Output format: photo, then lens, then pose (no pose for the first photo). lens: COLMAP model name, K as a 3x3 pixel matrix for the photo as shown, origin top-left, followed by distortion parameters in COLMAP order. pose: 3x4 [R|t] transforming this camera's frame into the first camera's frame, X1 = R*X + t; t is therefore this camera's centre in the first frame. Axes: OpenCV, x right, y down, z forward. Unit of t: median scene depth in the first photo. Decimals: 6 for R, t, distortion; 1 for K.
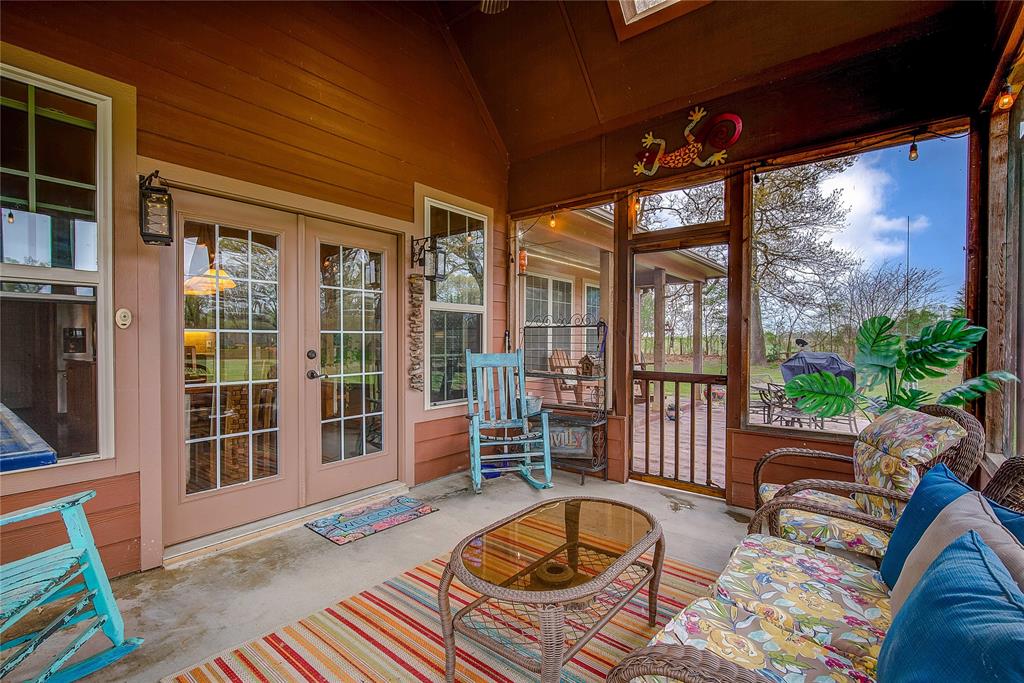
lens RADIAL K [[467.1, 0, 514.7], [0, 467.1, 343.0], [0, 0, 1]] dist [-0.000018, -0.000070]
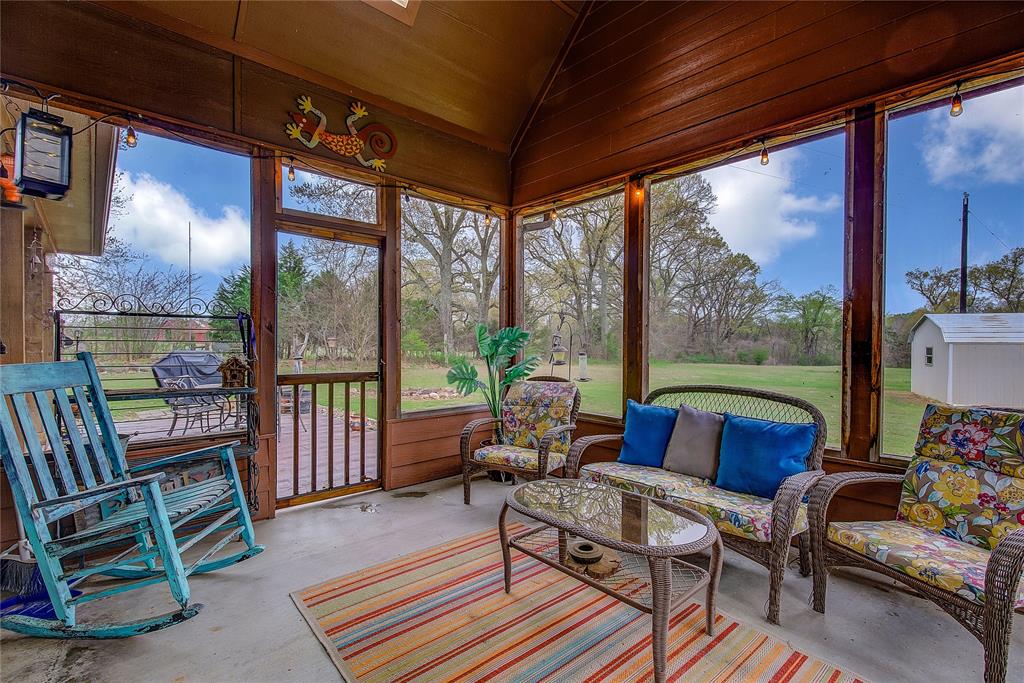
lens RADIAL K [[467.1, 0, 515.3], [0, 467.1, 343.9], [0, 0, 1]] dist [-0.000018, -0.000070]
pose [[0.154738, -0.005981, 0.987937, -0.525435], [-0.000990, 0.999980, 0.006209, -0.000624], [-0.987955, -0.001939, 0.154729, 0.506900]]
